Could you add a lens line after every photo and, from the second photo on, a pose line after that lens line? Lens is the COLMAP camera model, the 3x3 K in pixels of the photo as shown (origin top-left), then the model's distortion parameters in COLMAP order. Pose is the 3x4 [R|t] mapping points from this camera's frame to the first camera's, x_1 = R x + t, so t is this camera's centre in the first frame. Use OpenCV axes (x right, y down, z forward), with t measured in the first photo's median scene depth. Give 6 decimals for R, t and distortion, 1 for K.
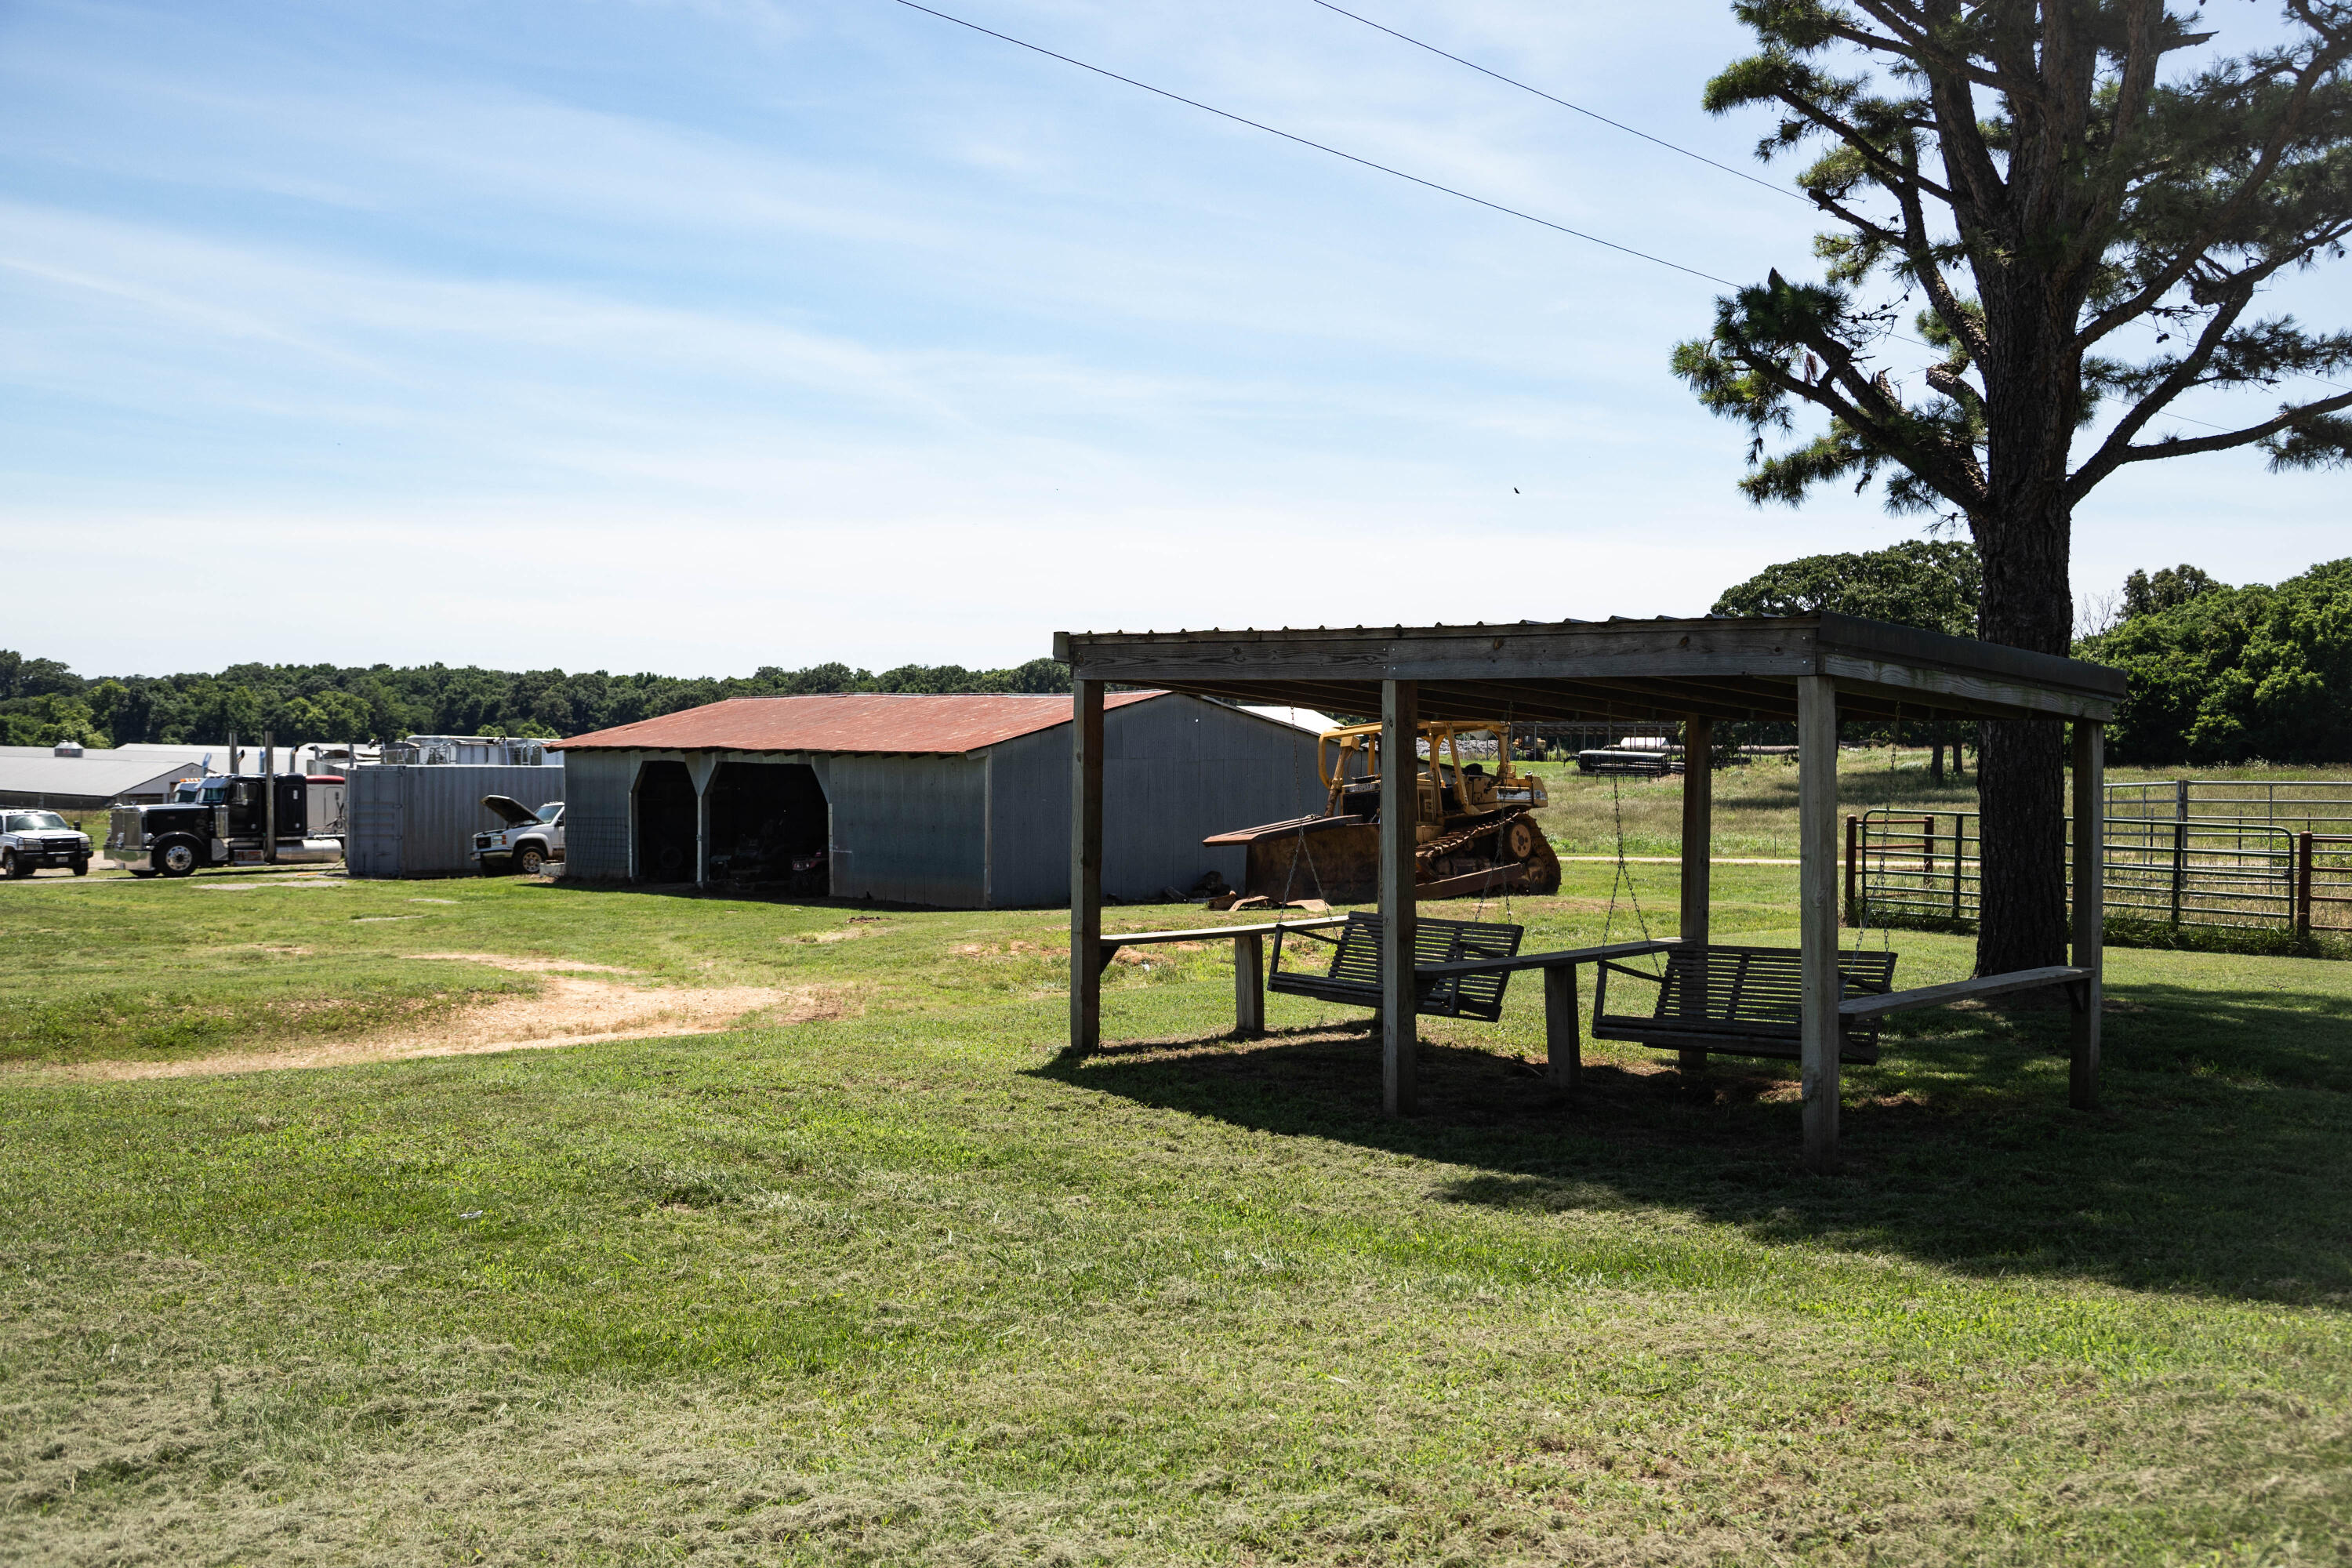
lens RADIAL K [[2138.6, 0, 1176.0], [0, 2138.6, 784.0], [0, 0, 1]] dist [0.004998, 0.001667]
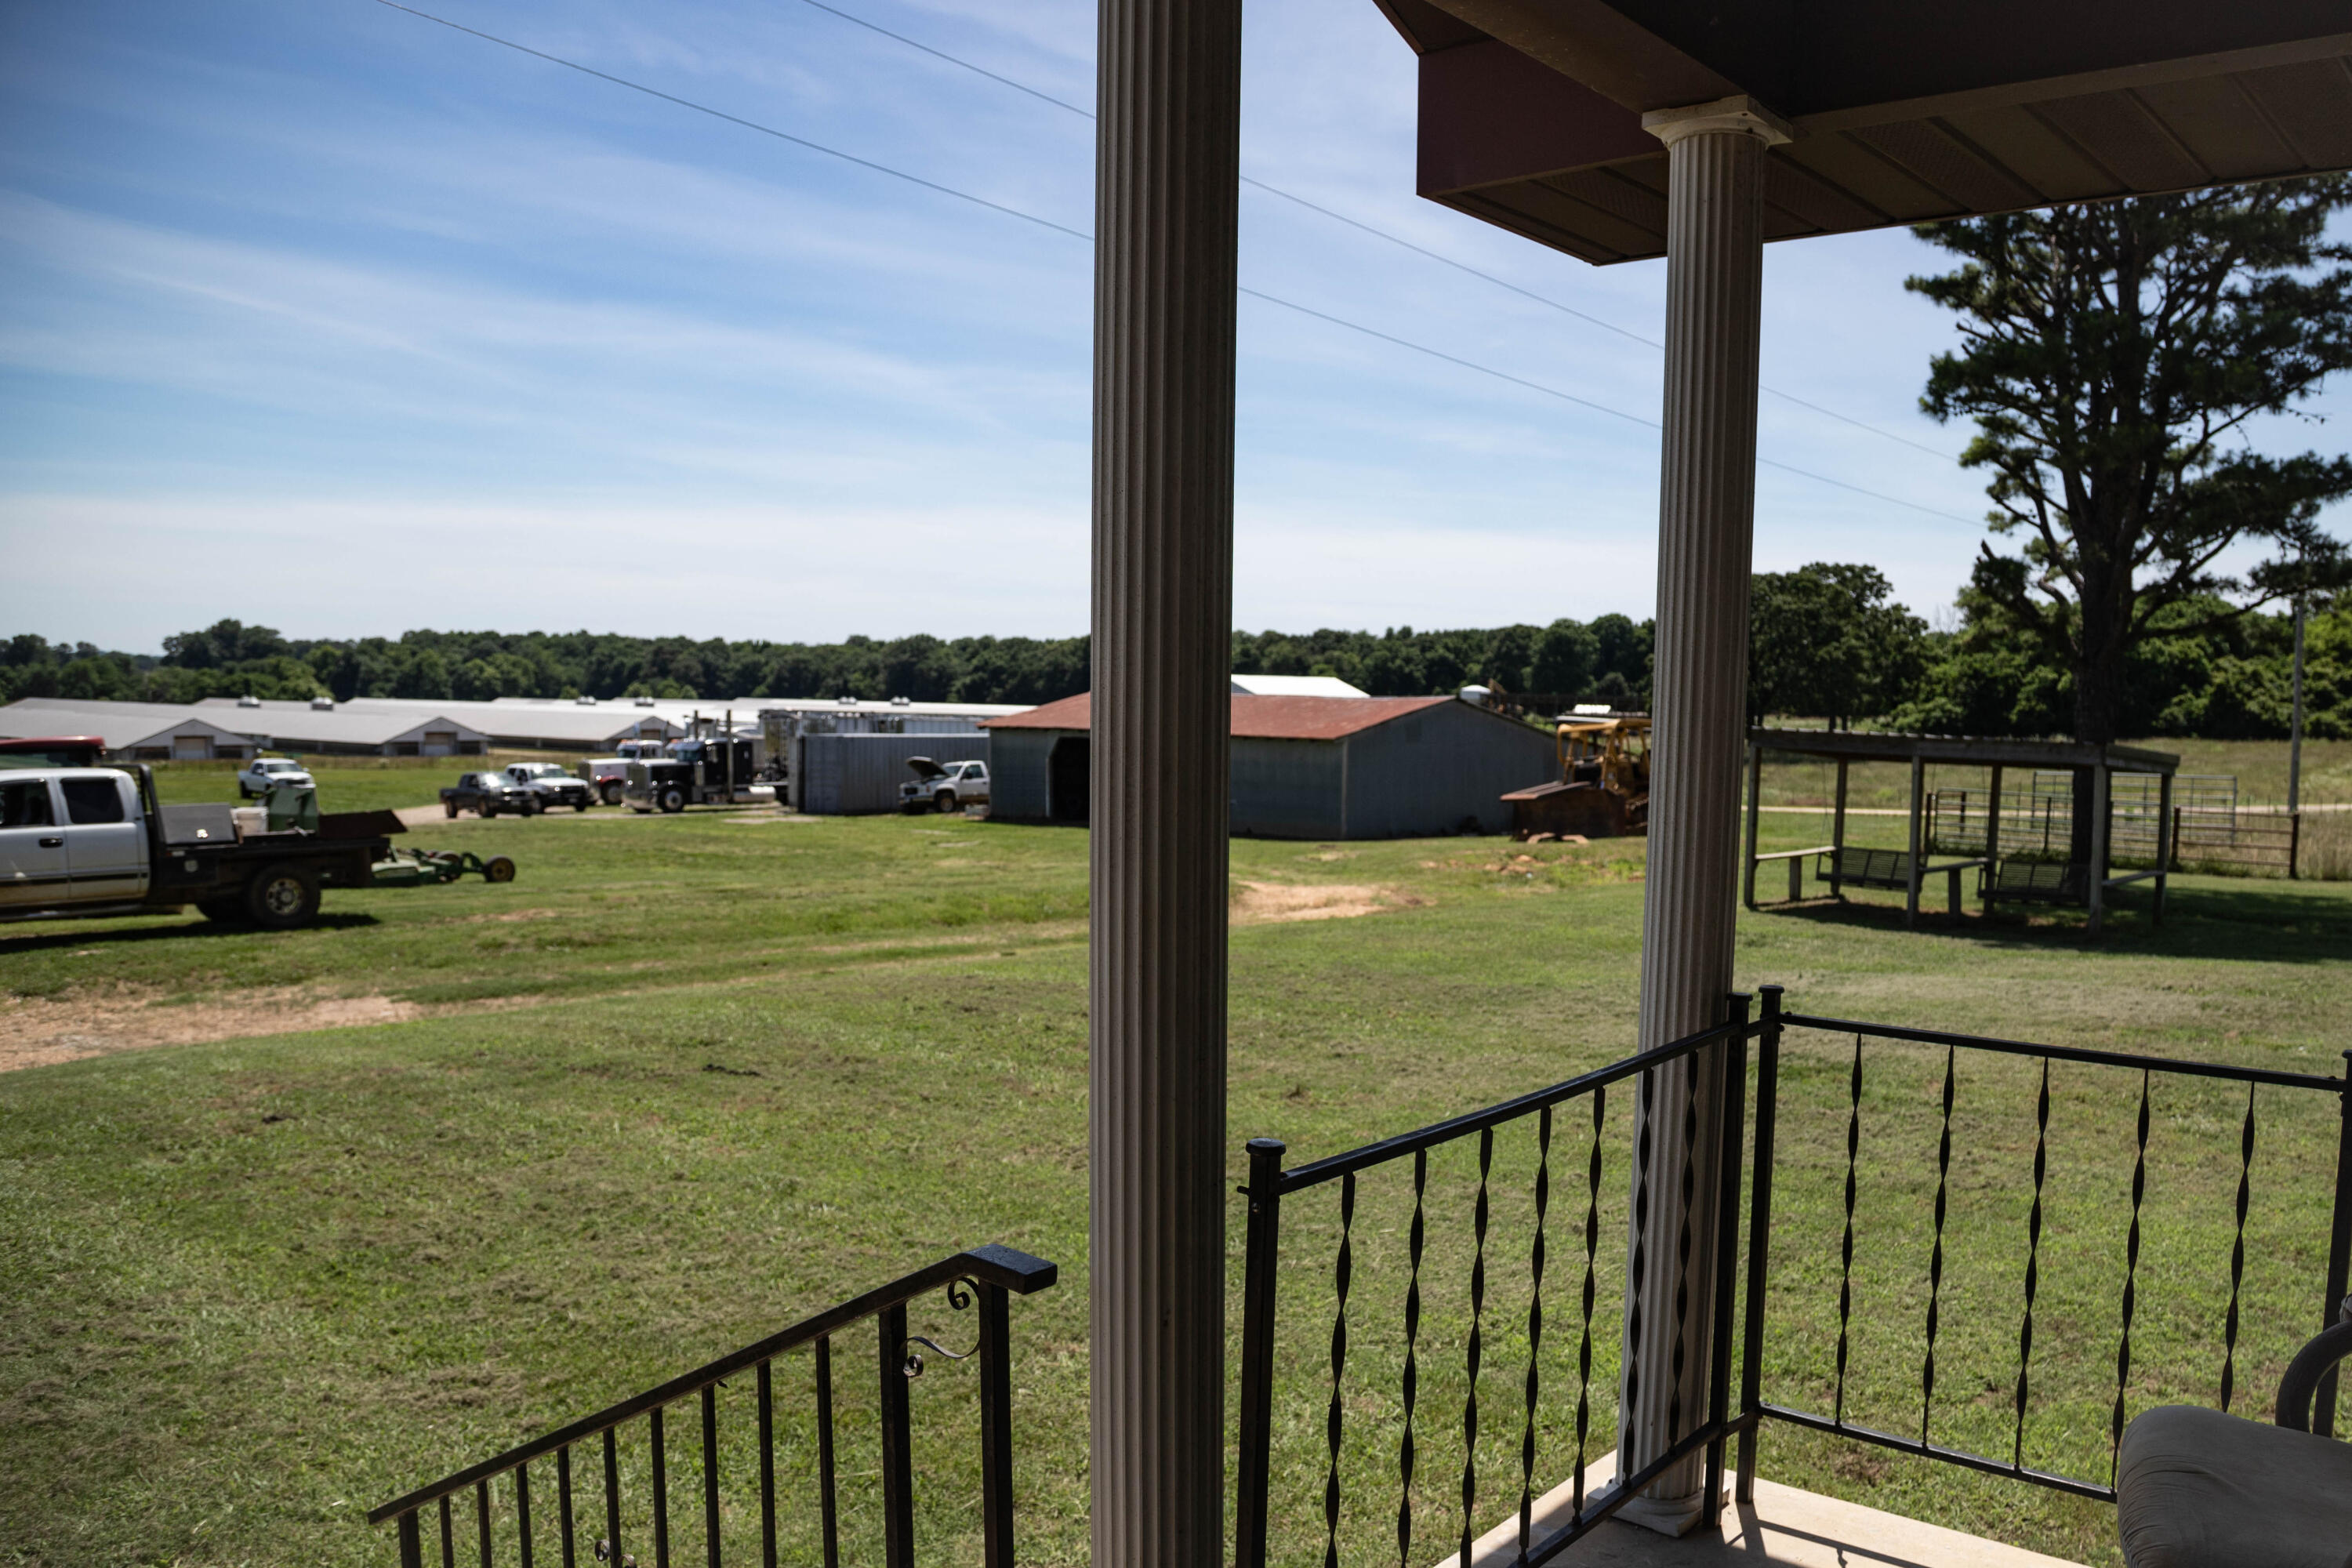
lens RADIAL K [[1932.5, 0, 1175.9], [0, 1932.5, 855.5], [0, 0, 1]] dist [-0.128787, 0.001192]
pose [[0.998393, 0.006286, 0.056328, -0.089856], [-0.010085, 0.997674, 0.067418, -0.007307], [-0.055773, -0.067878, 0.996134, -0.118232]]
